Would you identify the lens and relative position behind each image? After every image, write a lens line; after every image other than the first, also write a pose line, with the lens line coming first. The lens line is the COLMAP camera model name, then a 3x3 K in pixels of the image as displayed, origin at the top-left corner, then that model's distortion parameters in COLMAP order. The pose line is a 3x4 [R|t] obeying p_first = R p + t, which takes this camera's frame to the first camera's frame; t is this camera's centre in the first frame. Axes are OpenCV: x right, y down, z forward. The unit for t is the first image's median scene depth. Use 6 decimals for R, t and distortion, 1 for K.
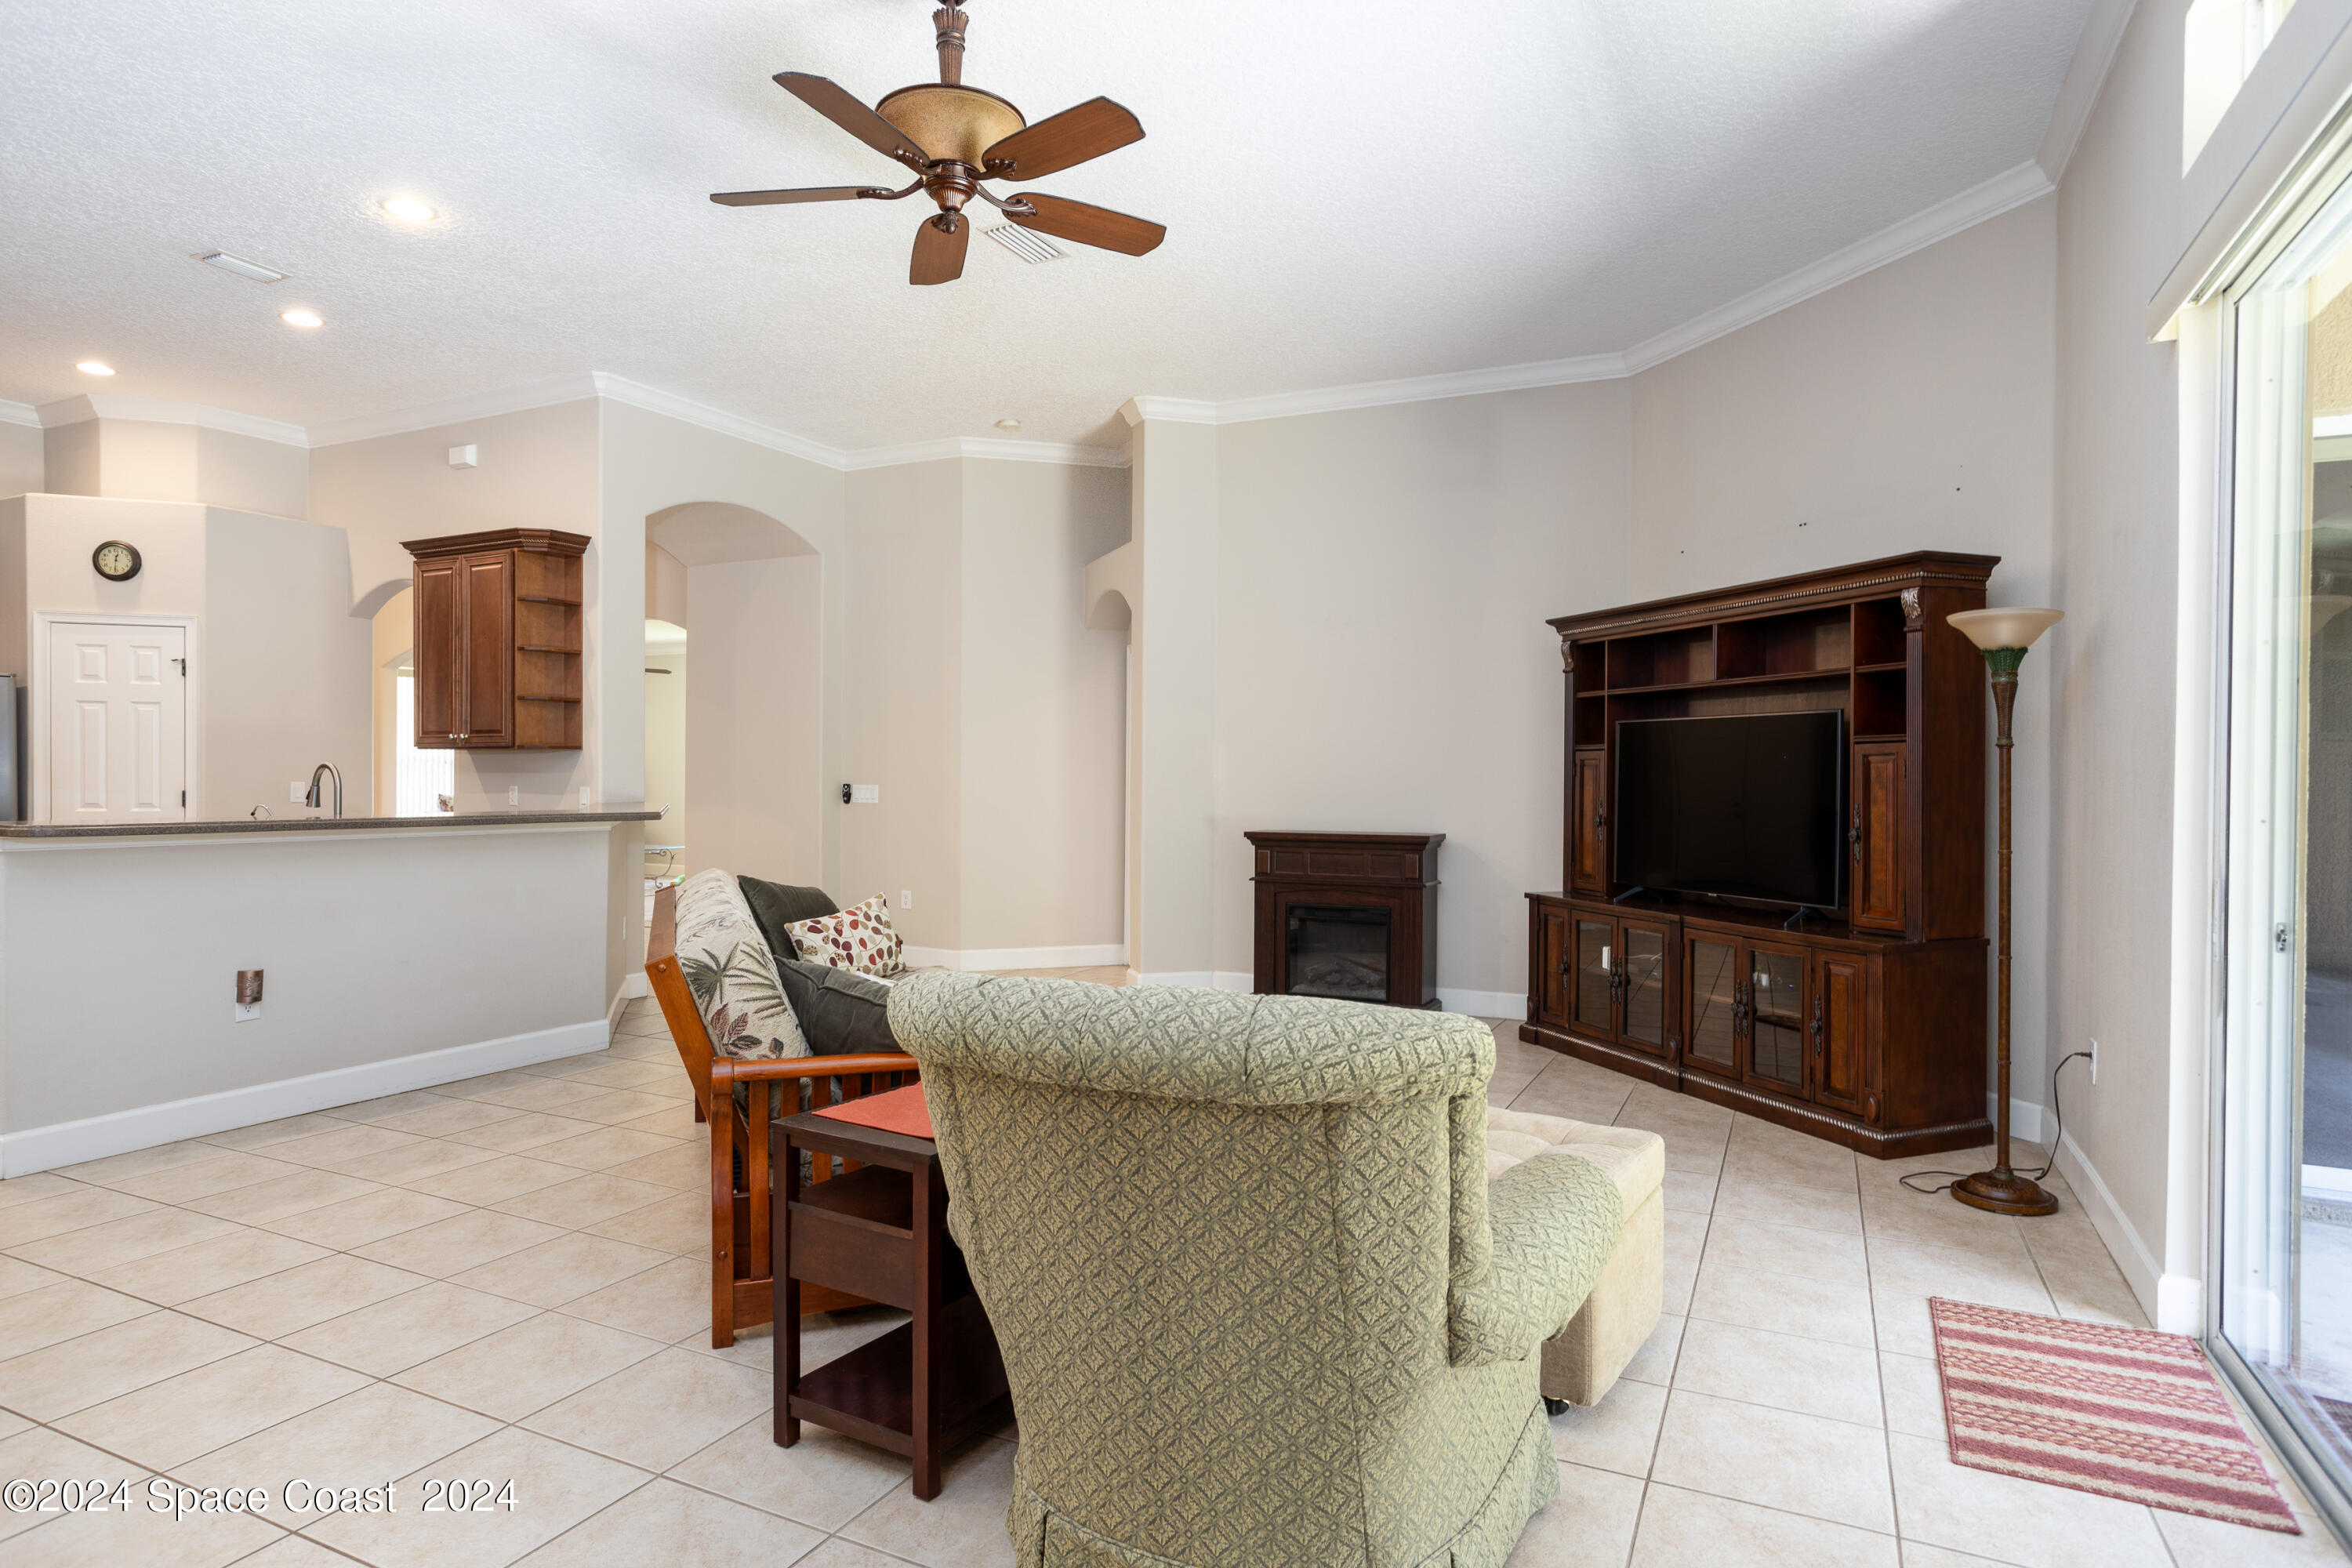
lens RADIAL K [[1344.4, 0, 1194.6], [0, 1344.4, 791.1], [0, 0, 1]] dist [-0.035206, 0.016865]
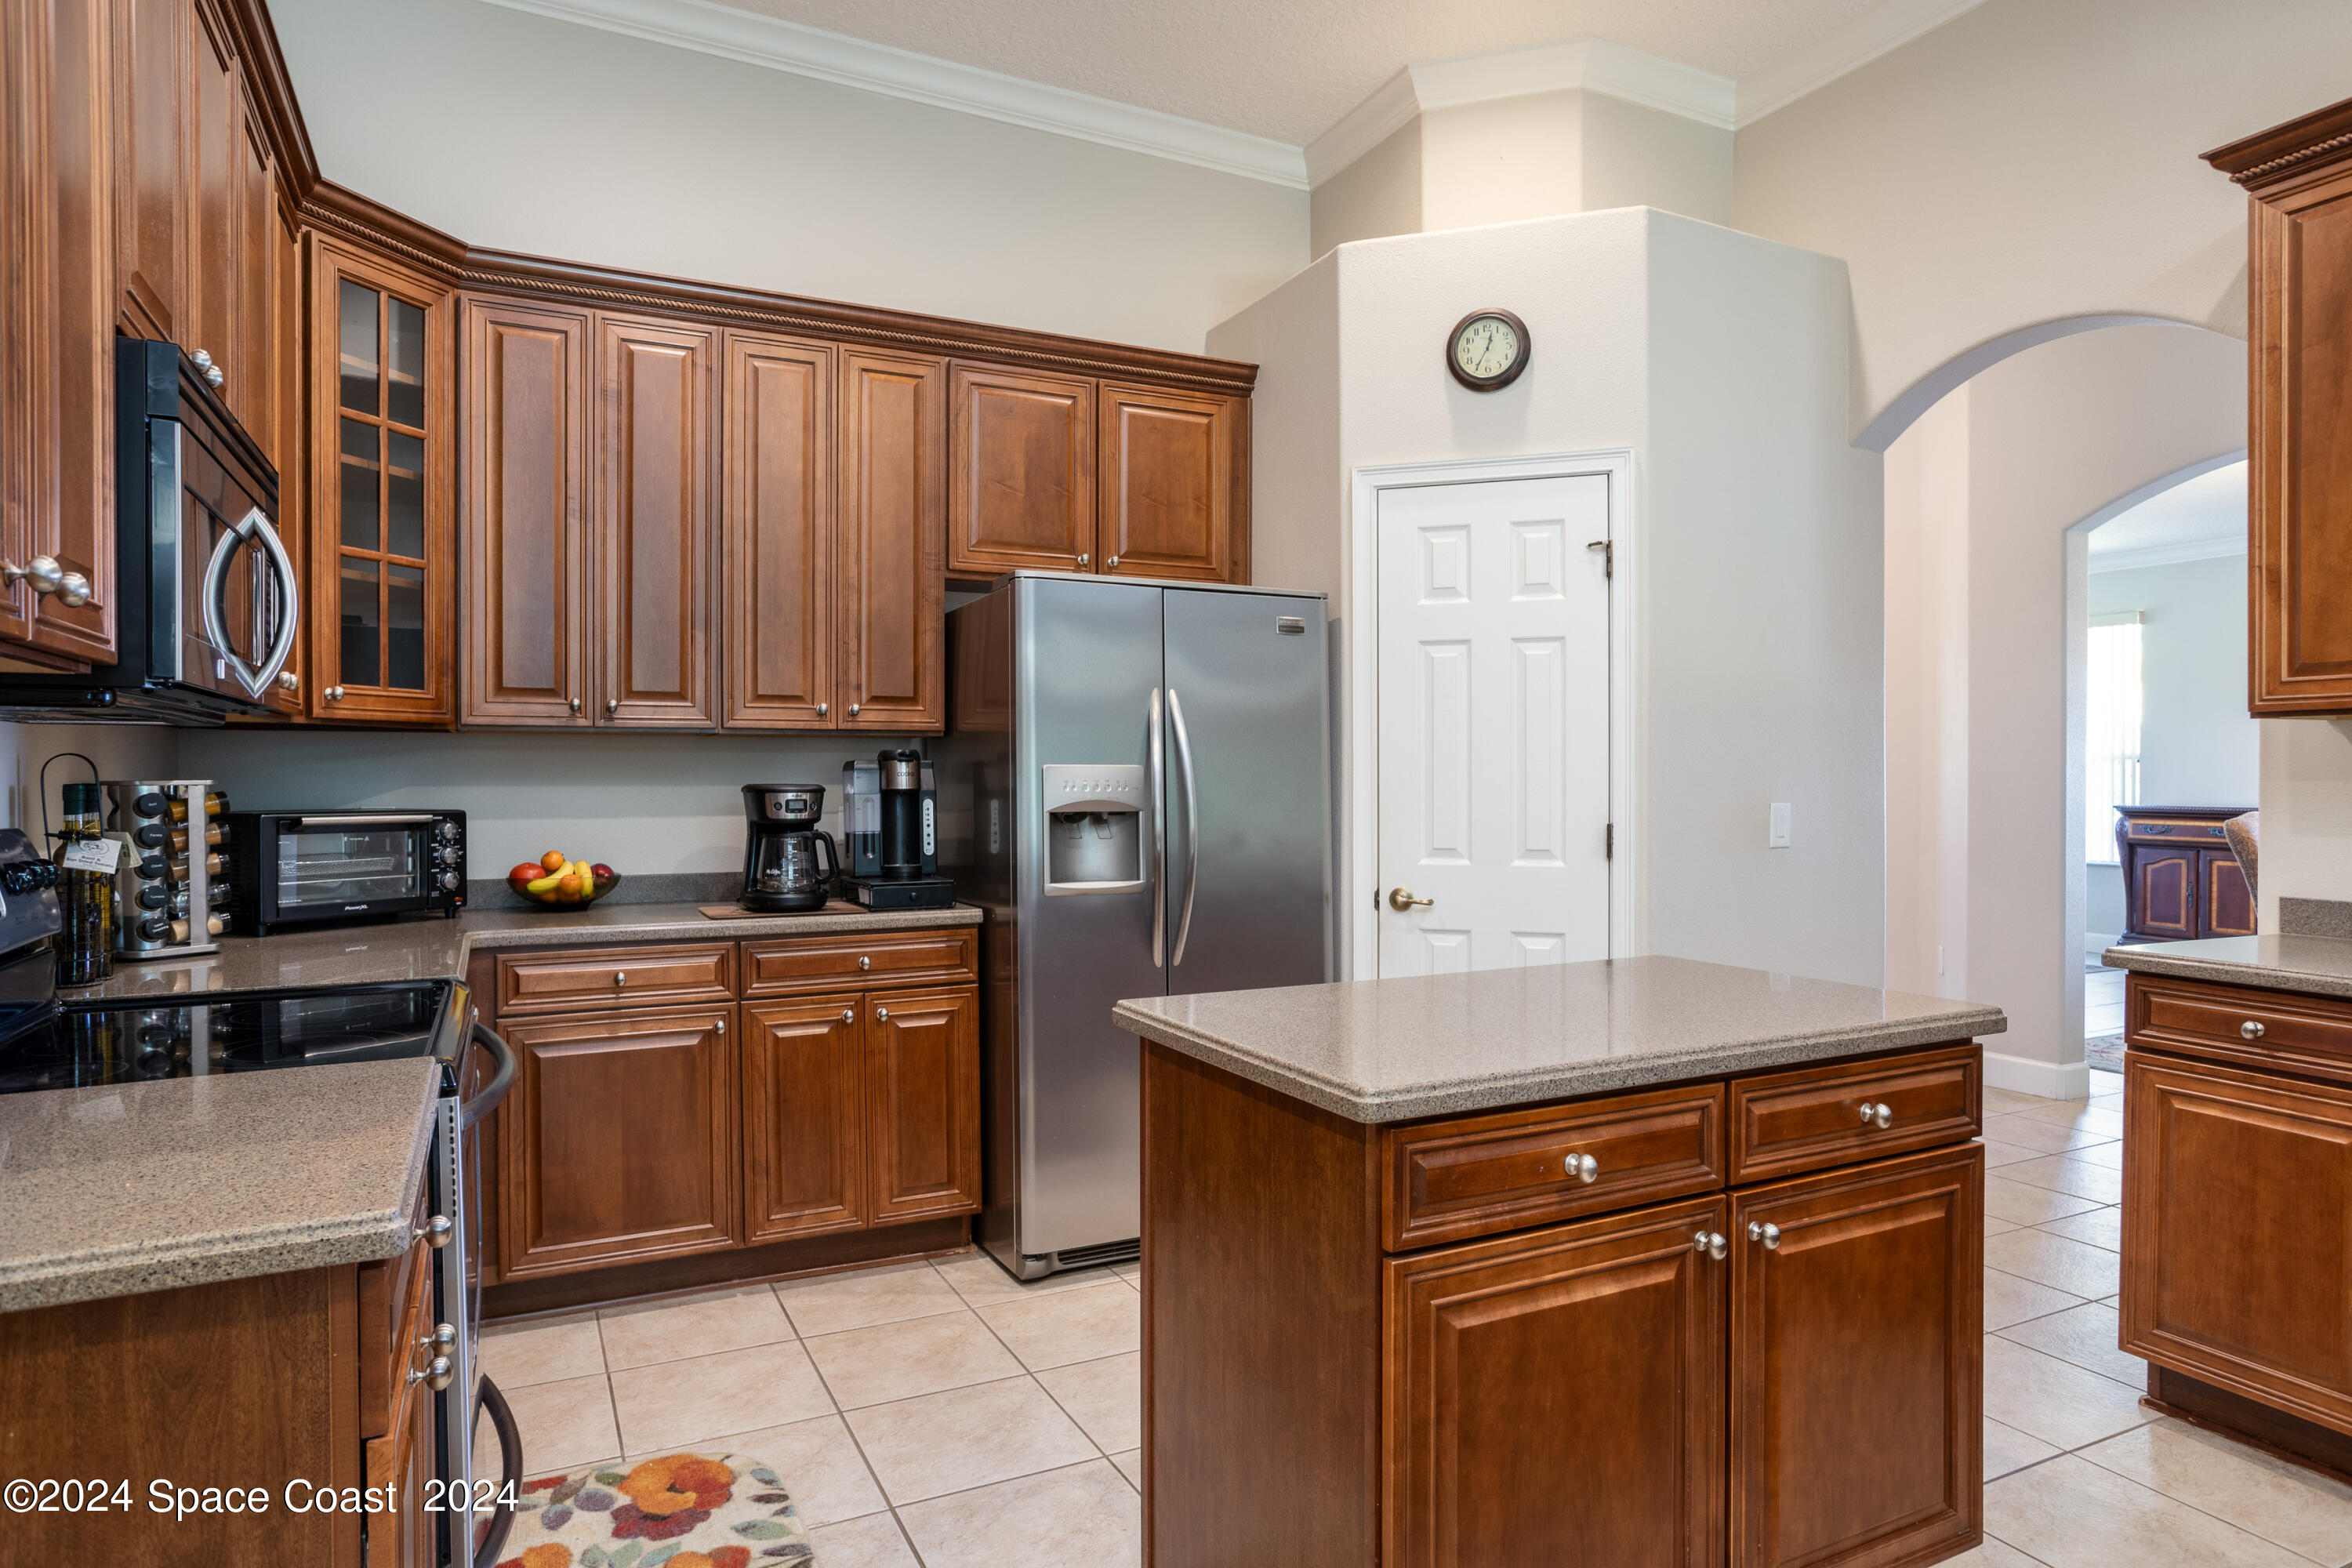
lens RADIAL K [[1344.4, 0, 1235.1], [0, 1344.4, 769.8], [0, 0, 1]] dist [-0.035206, 0.016865]
pose [[0.804860, -0.010984, -0.593363, -0.594234], [0.009973, 0.999938, -0.004982, -0.018517], [0.593381, -0.001907, 0.804919, 0.545922]]
